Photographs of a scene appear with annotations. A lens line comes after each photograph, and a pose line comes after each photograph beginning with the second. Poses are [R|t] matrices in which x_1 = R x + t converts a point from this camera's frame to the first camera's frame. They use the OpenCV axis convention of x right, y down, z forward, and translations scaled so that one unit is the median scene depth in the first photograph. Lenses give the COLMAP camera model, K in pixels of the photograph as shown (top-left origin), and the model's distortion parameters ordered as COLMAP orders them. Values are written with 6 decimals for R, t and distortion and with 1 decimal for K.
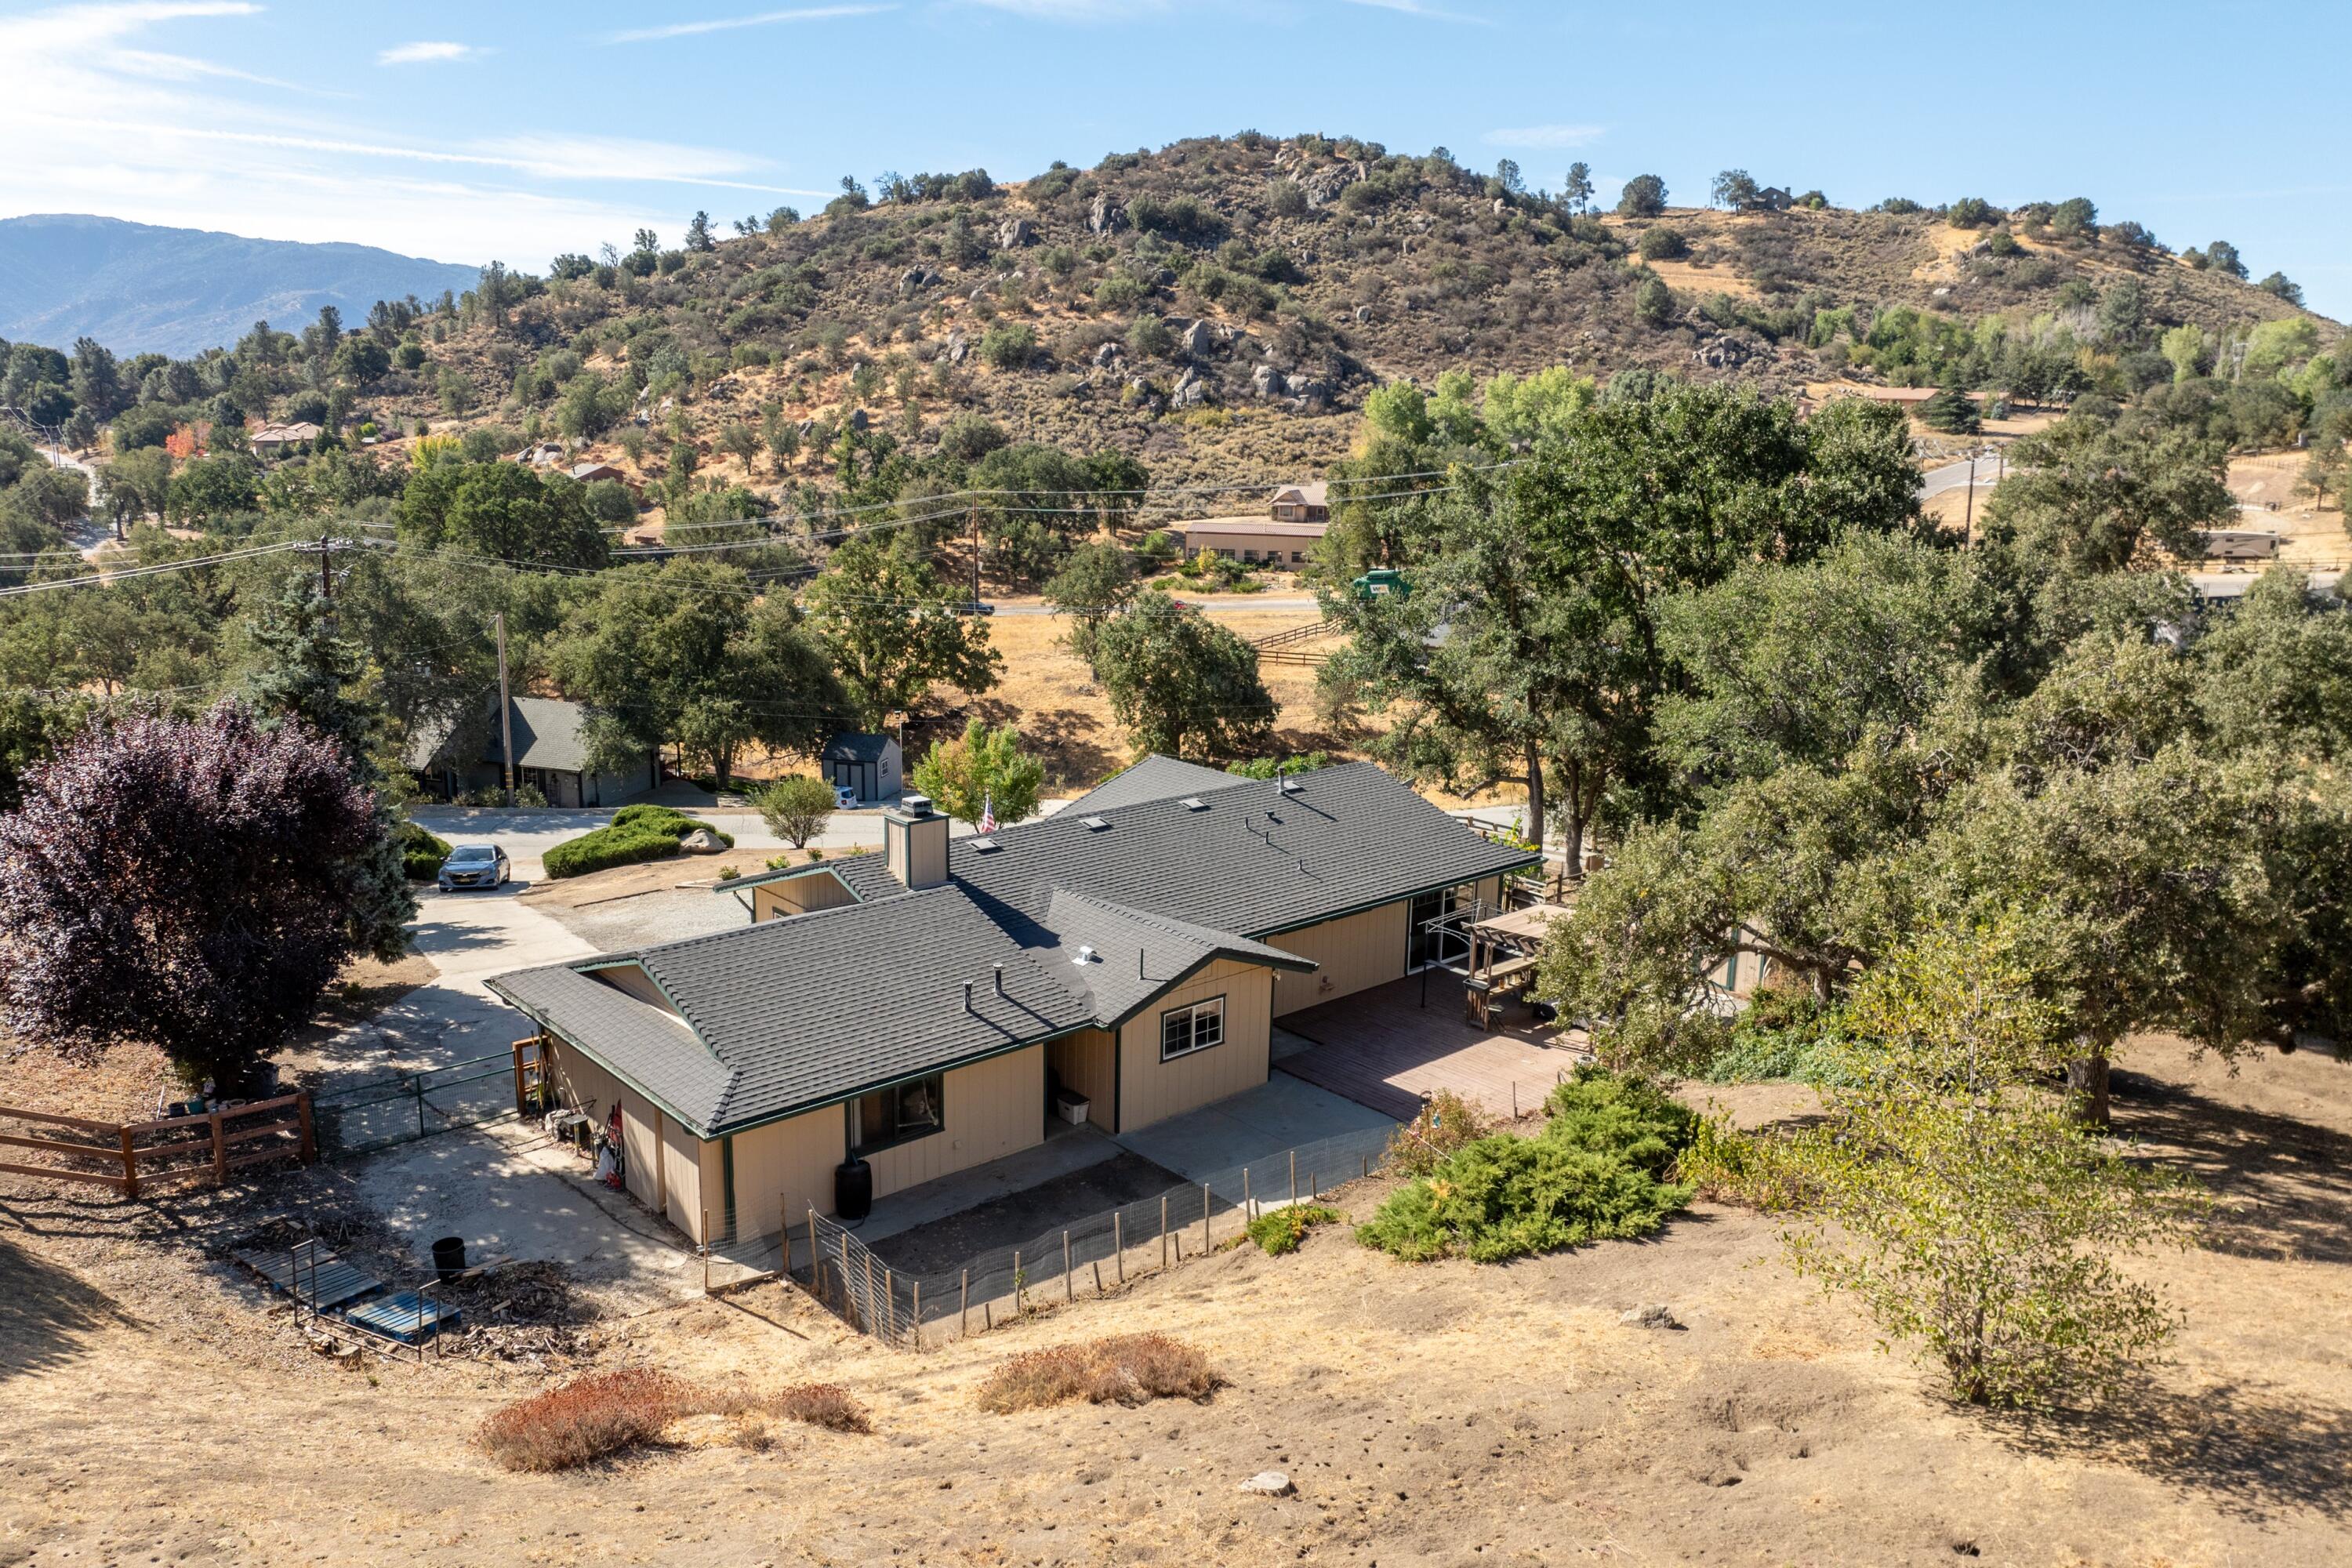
lens RADIAL K [[1720.4, 0, 1163.3], [0, 1720.4, 793.0], [0, 0, 1]] dist [-0.036904, 0.005760]
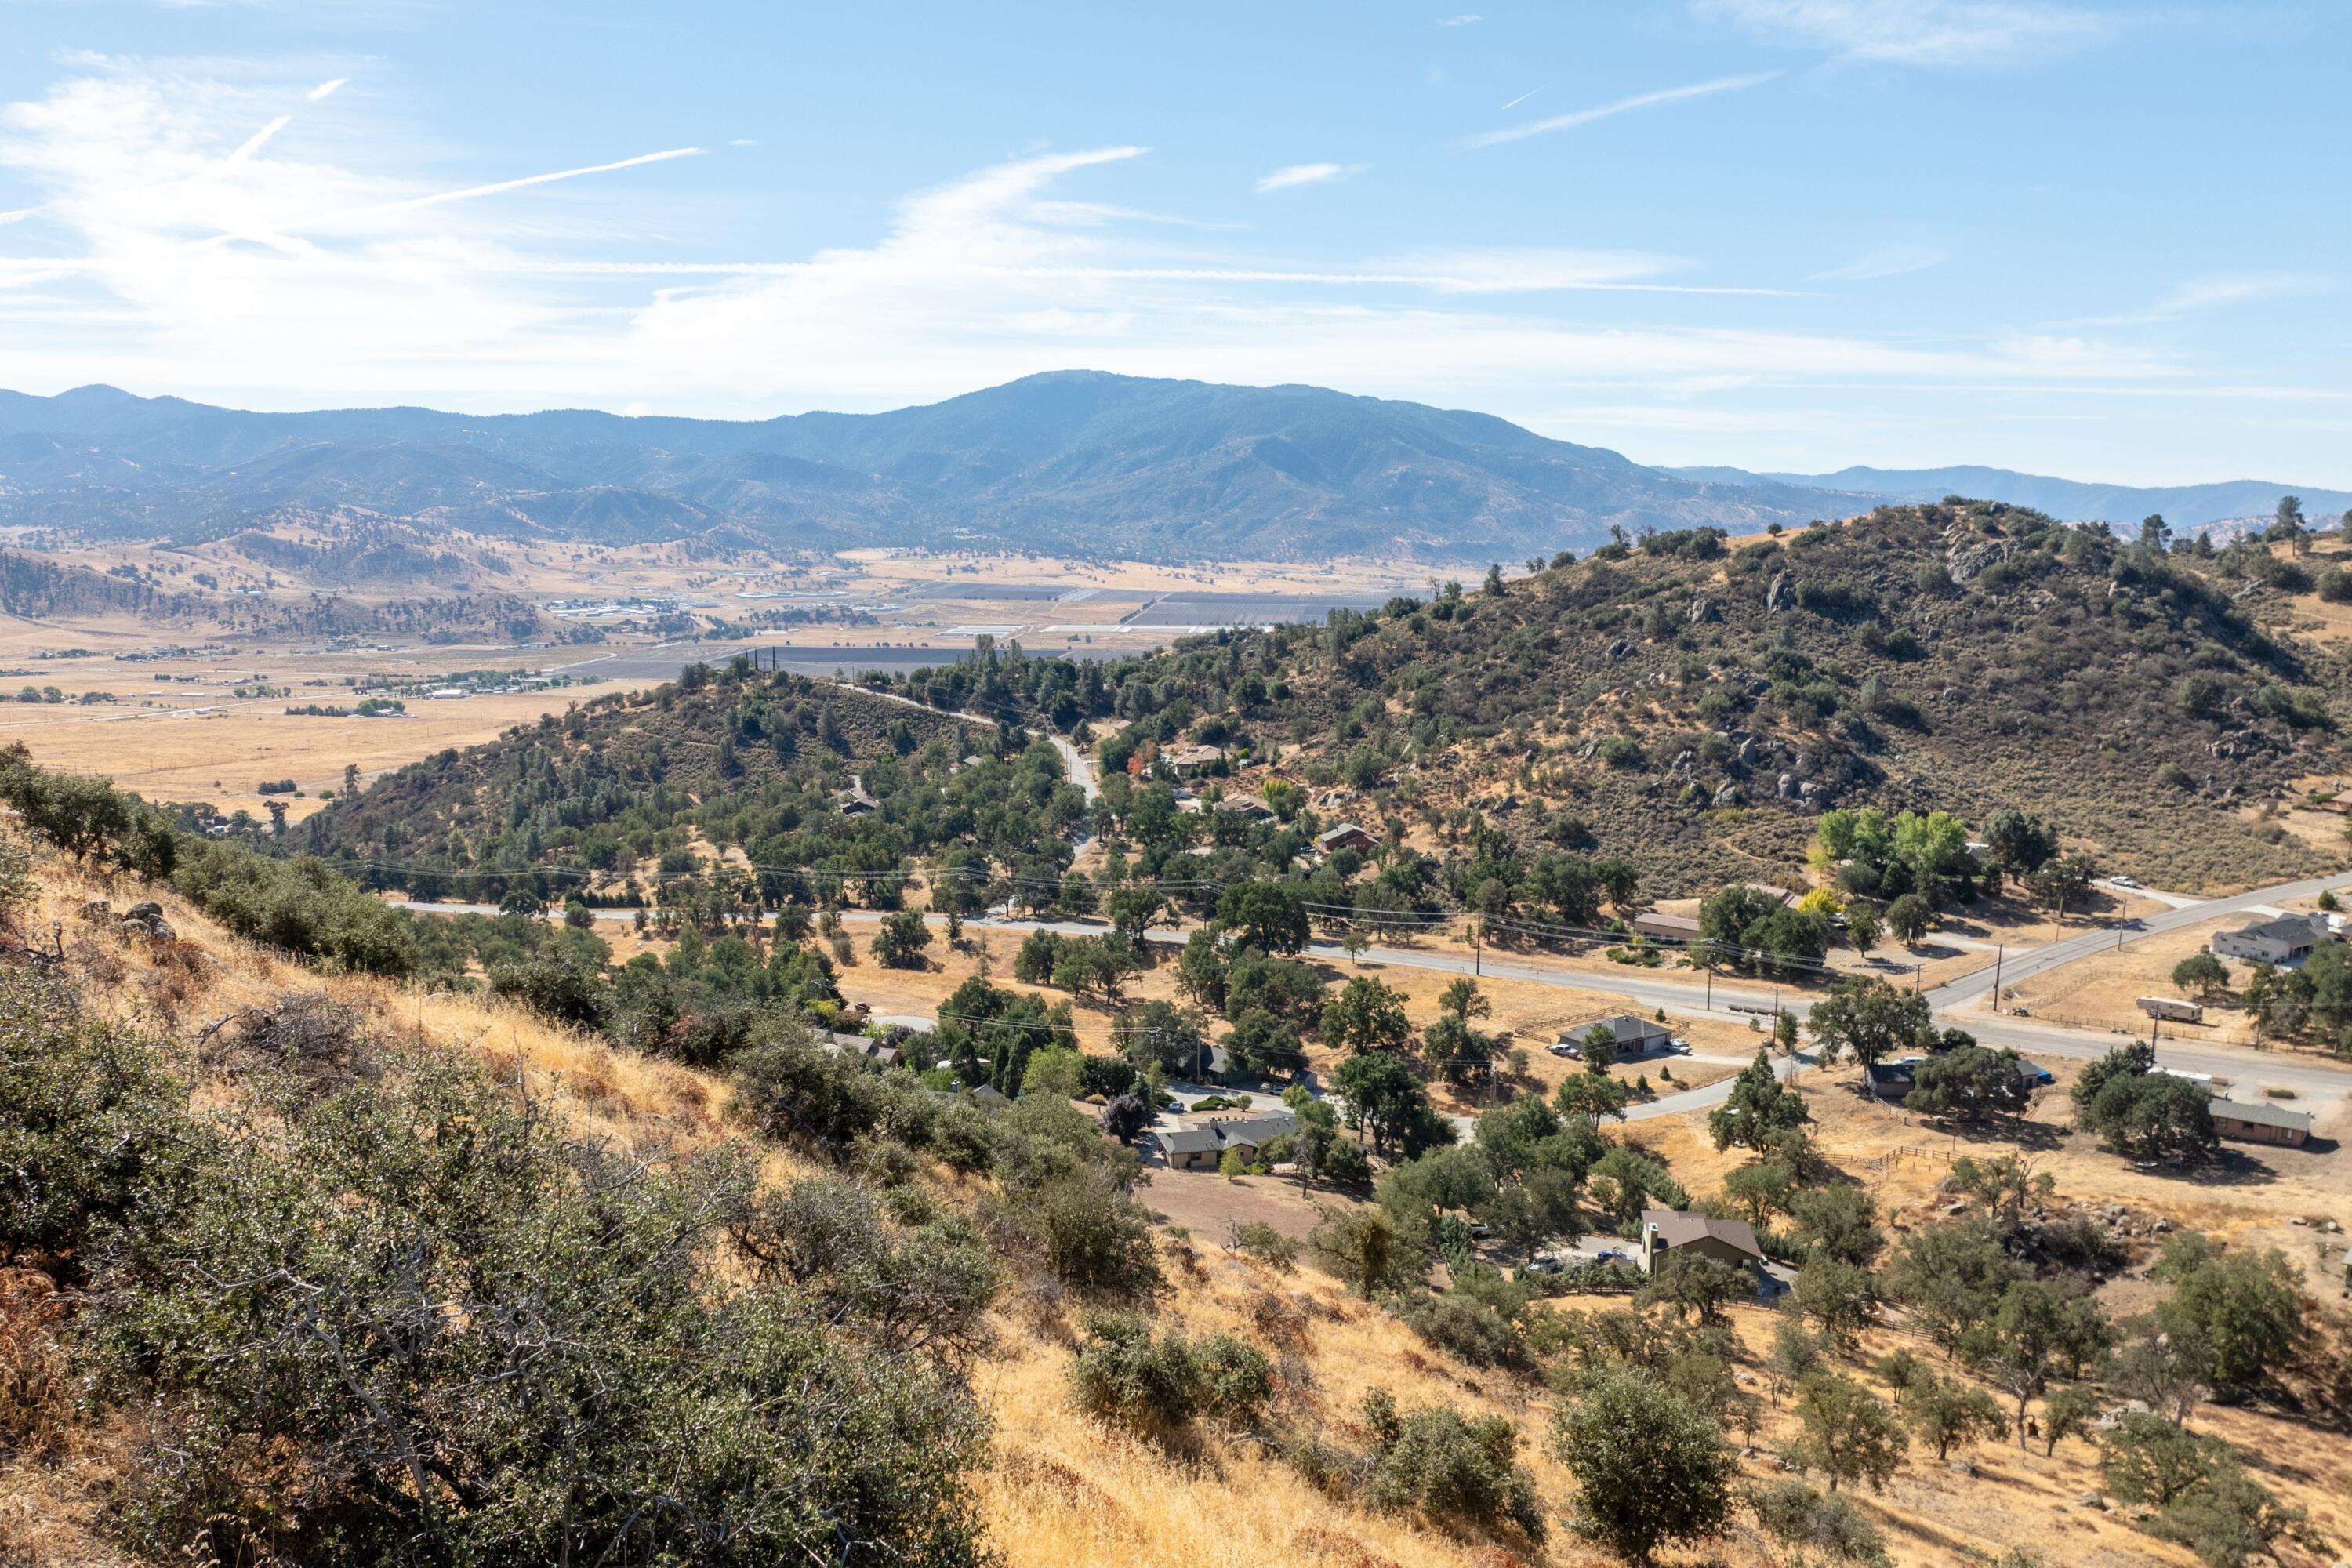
lens RADIAL K [[1833.9, 0, 1156.6], [0, 1833.9, 863.5], [0, 0, 1]] dist [-0.023607, -0.022090]
pose [[0.873866, 0.071295, -0.480910, 0.340913], [-0.092099, 0.995554, -0.019762, -0.091544], [0.477363, 0.061561, 0.876547, -0.616206]]
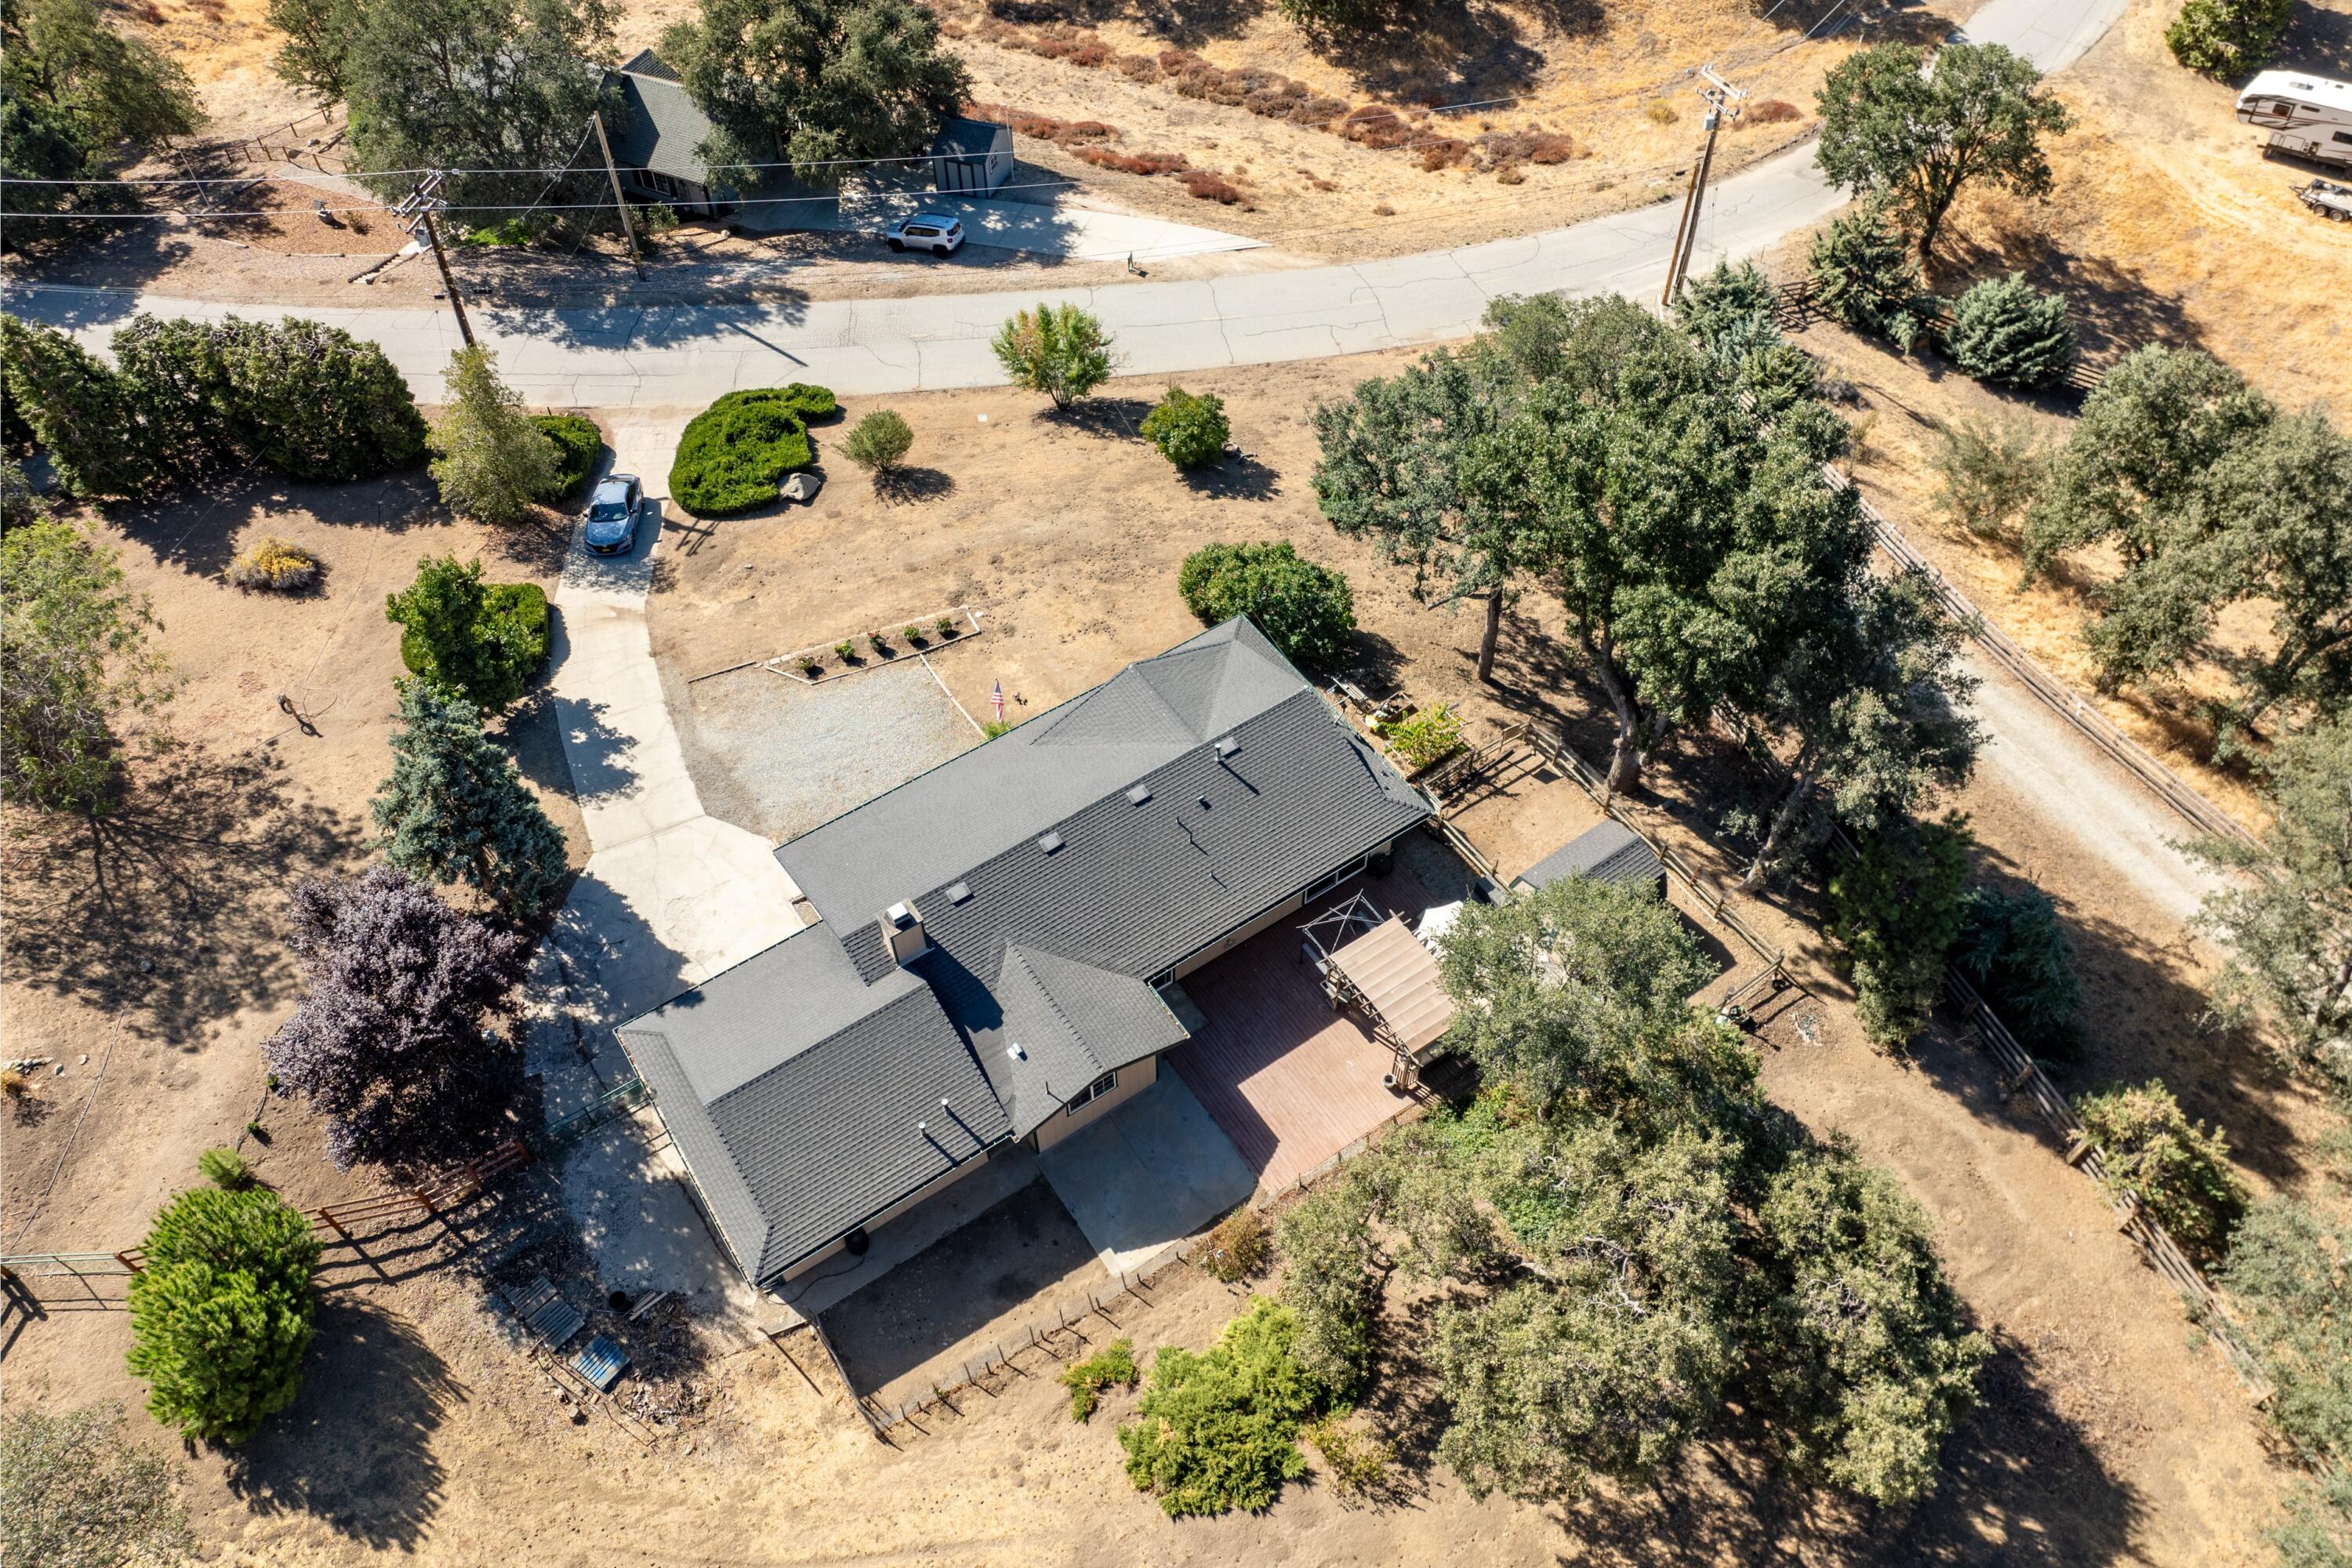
lens RADIAL K [[1656.6, 0, 1170.7], [0, 1656.6, 773.7], [0, 0, 1]] dist [-0.039414, 0.010317]
pose [[0.990847, 0.083770, -0.105853, 0.020331], [0.000225, 0.783133, 0.621855, -0.091823], [0.134990, -0.616186, 0.775946, 0.009709]]
